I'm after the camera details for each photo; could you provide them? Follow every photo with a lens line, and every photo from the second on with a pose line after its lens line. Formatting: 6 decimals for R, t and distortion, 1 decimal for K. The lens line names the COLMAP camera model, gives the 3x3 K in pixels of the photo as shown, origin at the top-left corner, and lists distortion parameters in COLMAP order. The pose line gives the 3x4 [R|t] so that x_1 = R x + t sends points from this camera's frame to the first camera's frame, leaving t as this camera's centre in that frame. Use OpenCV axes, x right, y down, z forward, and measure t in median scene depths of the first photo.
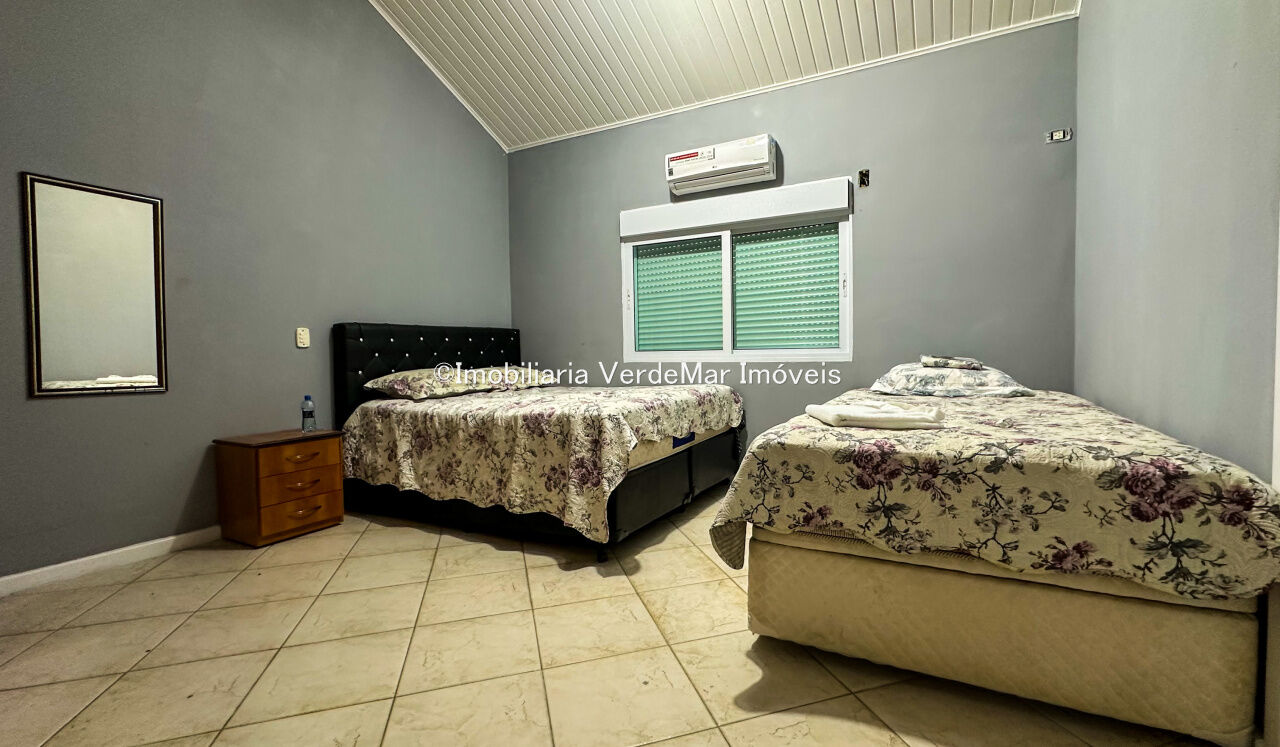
lens RADIAL K [[531.6, 0, 667.4], [0, 531.6, 375.4], [0, 0, 1]] dist [-0.000796, -0.000705]
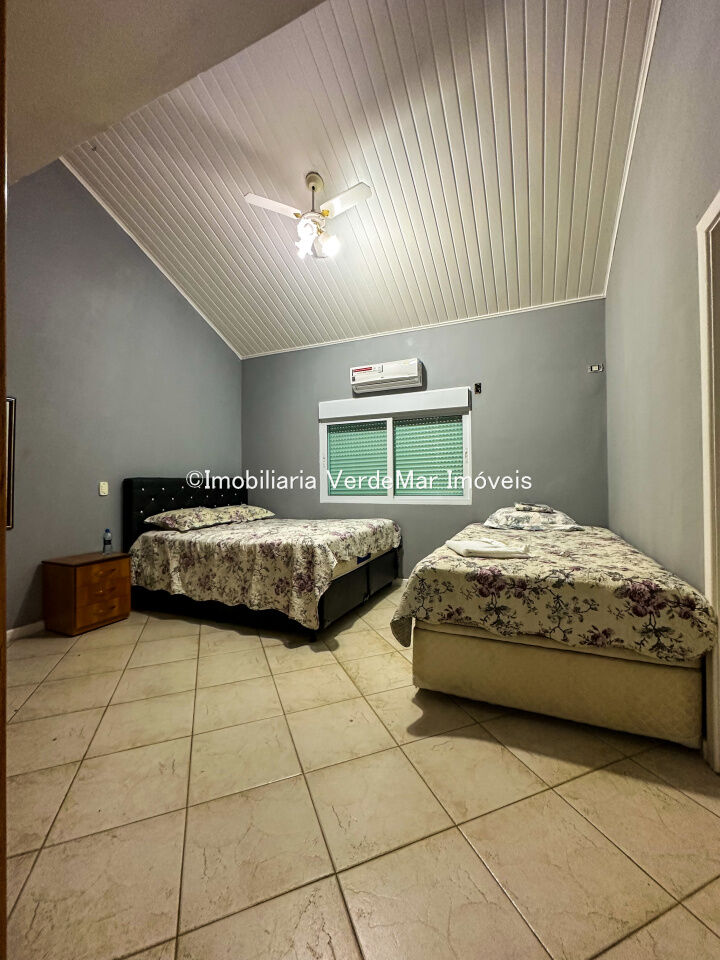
lens RADIAL K [[385.1, 0, 360.0], [0, 385.1, 480.0], [0, 0, 1]] dist [-0.001360, 0.000646]
pose [[0.997965, 0.006819, 0.063393, -0.067143], [-0.003997, 0.999000, -0.044539, -0.068822], [-0.063633, 0.044195, 0.996994, -0.138051]]
